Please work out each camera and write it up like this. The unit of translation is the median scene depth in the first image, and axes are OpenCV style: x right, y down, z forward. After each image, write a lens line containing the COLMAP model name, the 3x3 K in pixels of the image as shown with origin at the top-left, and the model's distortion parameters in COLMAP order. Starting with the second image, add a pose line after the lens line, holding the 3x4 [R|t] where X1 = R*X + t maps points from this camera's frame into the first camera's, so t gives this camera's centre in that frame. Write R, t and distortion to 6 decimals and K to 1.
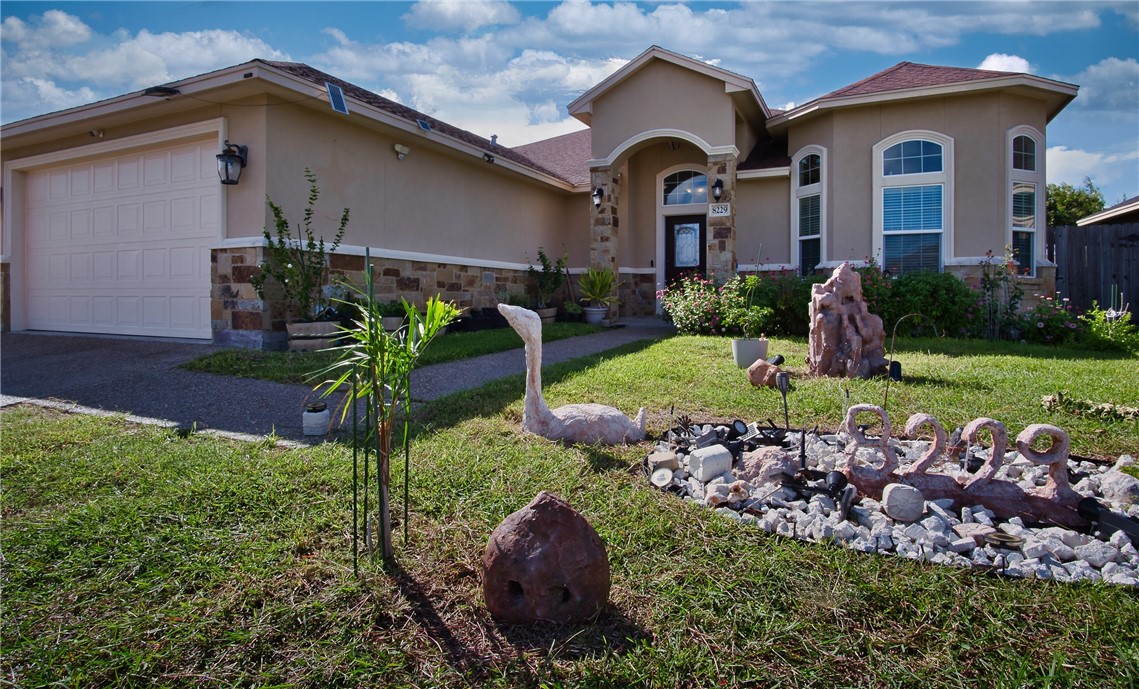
lens RADIAL K [[614.4, 0, 569.5], [0, 614.4, 311.3], [0, 0, 1]] dist [-0.024211, 0.000193]
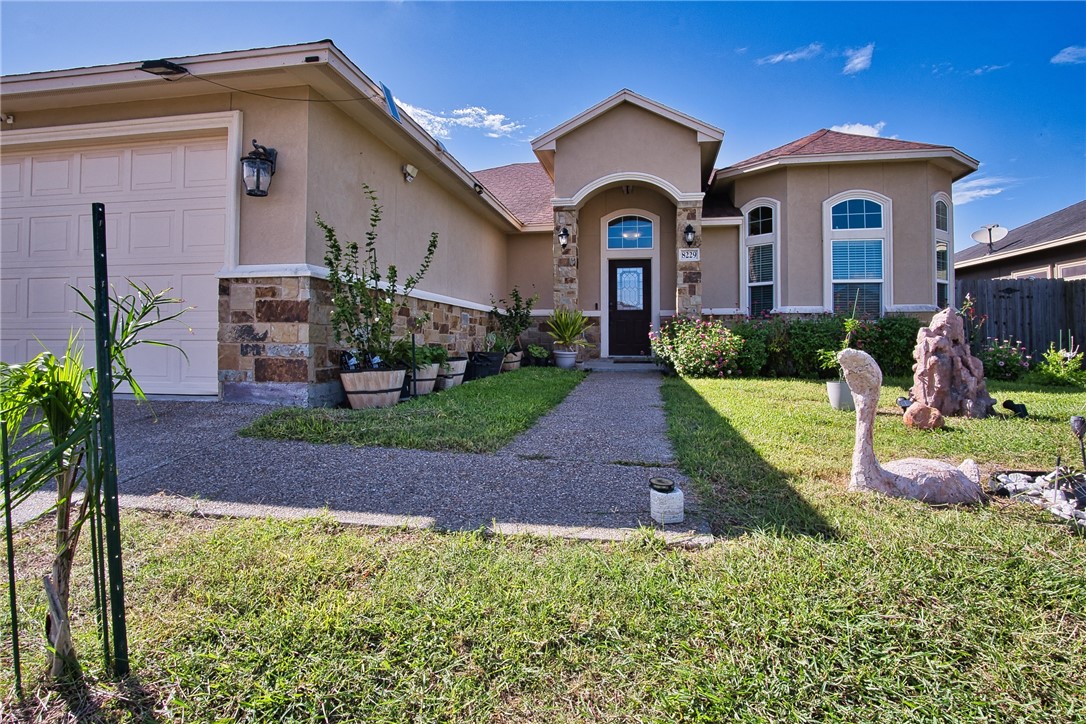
lens RADIAL K [[599.0, 0, 539.5], [0, 599.0, 338.8], [0, 0, 1]] dist [-0.026620, 0.000679]
pose [[0.962380, 0.000346, 0.271708, -0.289634], [0.006349, 0.999698, -0.023761, -0.003401], [-0.271634, 0.024592, 0.962087, 0.120313]]
